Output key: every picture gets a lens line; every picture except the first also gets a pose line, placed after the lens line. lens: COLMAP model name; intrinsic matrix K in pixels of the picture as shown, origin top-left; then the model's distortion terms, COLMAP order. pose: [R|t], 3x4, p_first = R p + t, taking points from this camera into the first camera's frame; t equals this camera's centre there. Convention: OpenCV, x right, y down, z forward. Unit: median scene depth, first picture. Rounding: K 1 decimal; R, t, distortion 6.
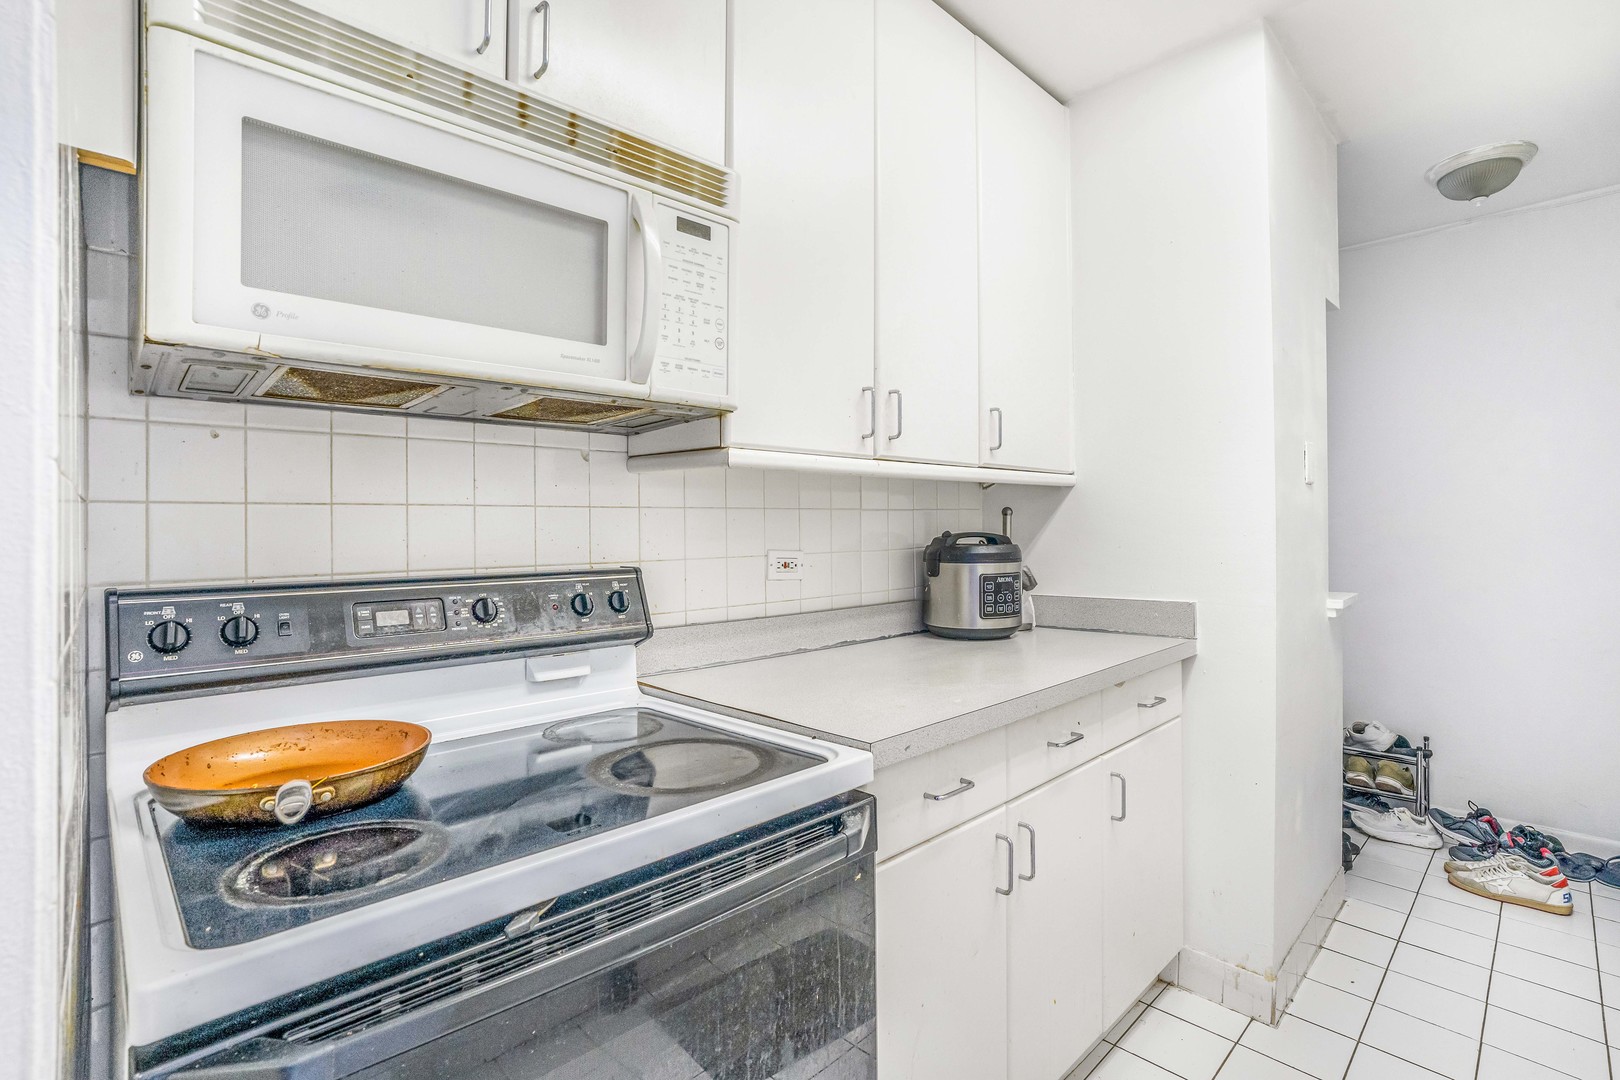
lens RADIAL K [[762.5, 0, 813.3], [0, 762.5, 528.7], [0, 0, 1]] dist [-0.002499, -0.000090]
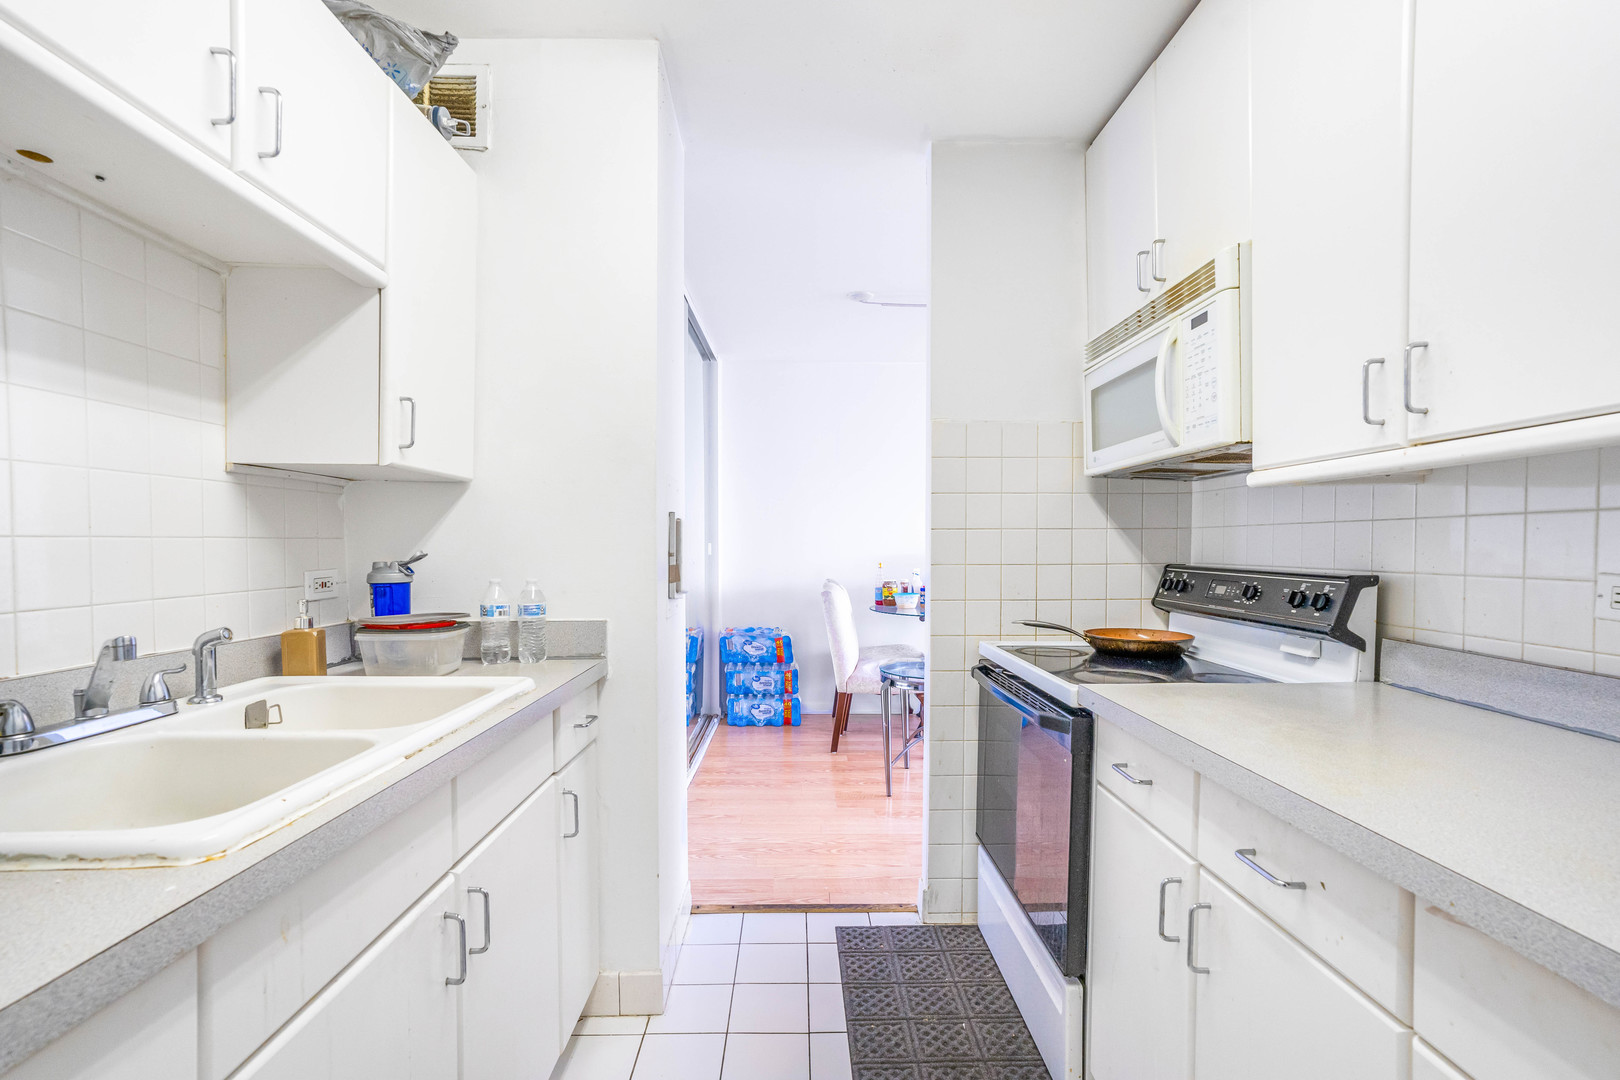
lens RADIAL K [[762.5, 0, 809.7], [0, 762.5, 544.9], [0, 0, 1]] dist [-0.002499, -0.000090]
pose [[-0.674528, 0.018039, -0.738029, 1.308959], [0.014094, 0.999834, 0.011557, -0.019668], [0.738115, -0.002607, -0.674670, 1.389855]]
